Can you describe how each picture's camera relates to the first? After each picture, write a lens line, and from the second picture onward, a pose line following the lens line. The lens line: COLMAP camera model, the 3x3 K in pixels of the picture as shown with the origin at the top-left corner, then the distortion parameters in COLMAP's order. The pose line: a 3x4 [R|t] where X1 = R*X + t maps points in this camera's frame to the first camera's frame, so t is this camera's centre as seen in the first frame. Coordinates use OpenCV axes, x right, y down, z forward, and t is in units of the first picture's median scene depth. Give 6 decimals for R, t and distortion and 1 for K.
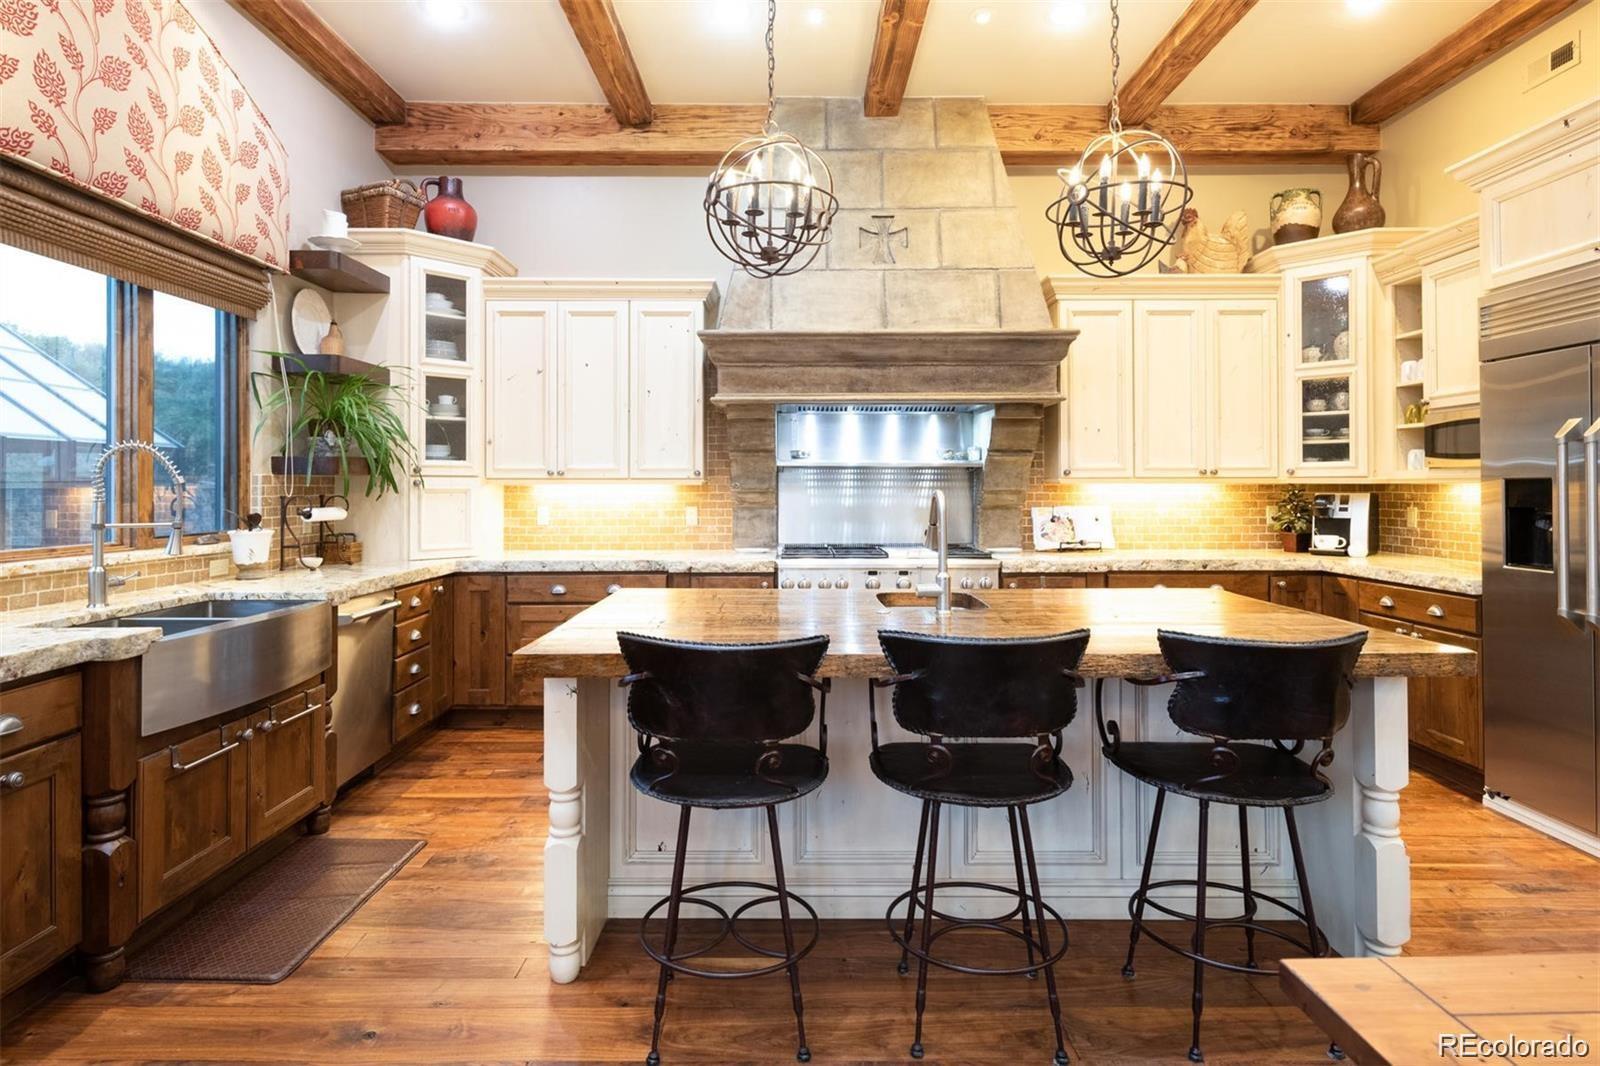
lens RADIAL K [[847.3, 0, 809.4], [0, 847.3, 473.4], [0, 0, 1]] dist [0.003662, 0.001184]
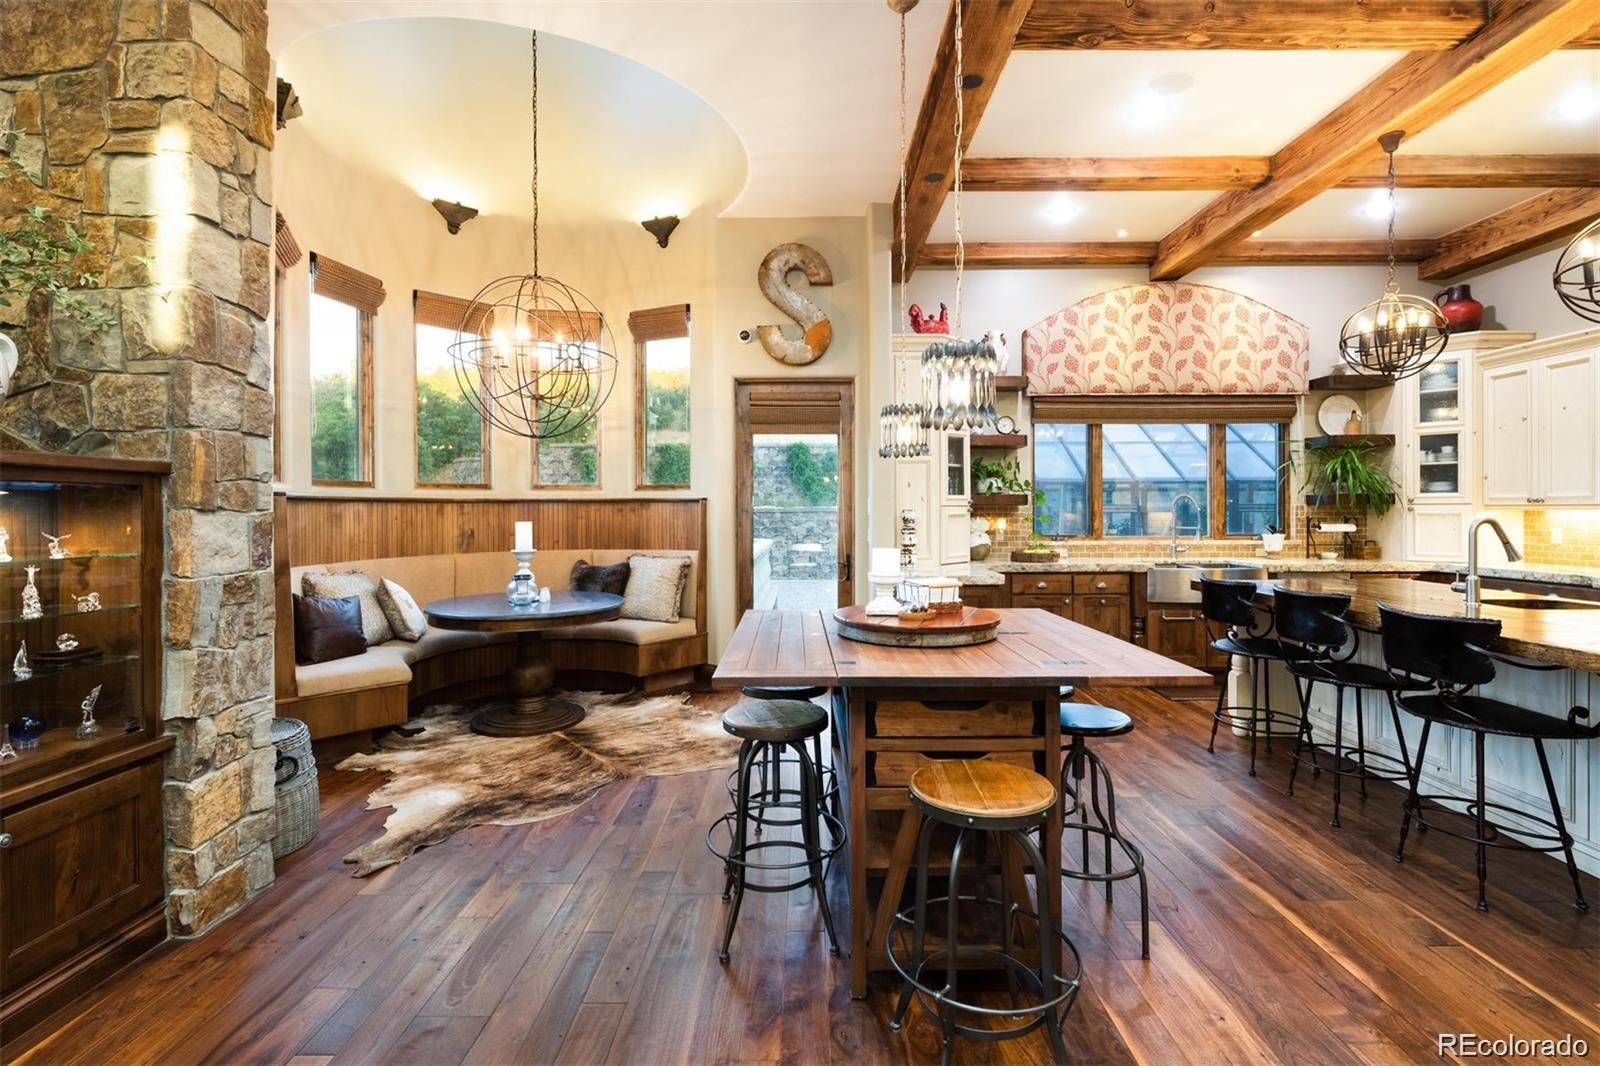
lens RADIAL K [[714.1, 0, 810.6], [0, 714.1, 511.4], [0, 0, 1]] dist [-0.000220, -0.000872]
pose [[-0.014487, -0.000731, -0.999895, 0.891804], [0.018148, 0.999835, -0.000993, -0.003139], [0.999730, -0.018160, -0.014471, -0.040828]]
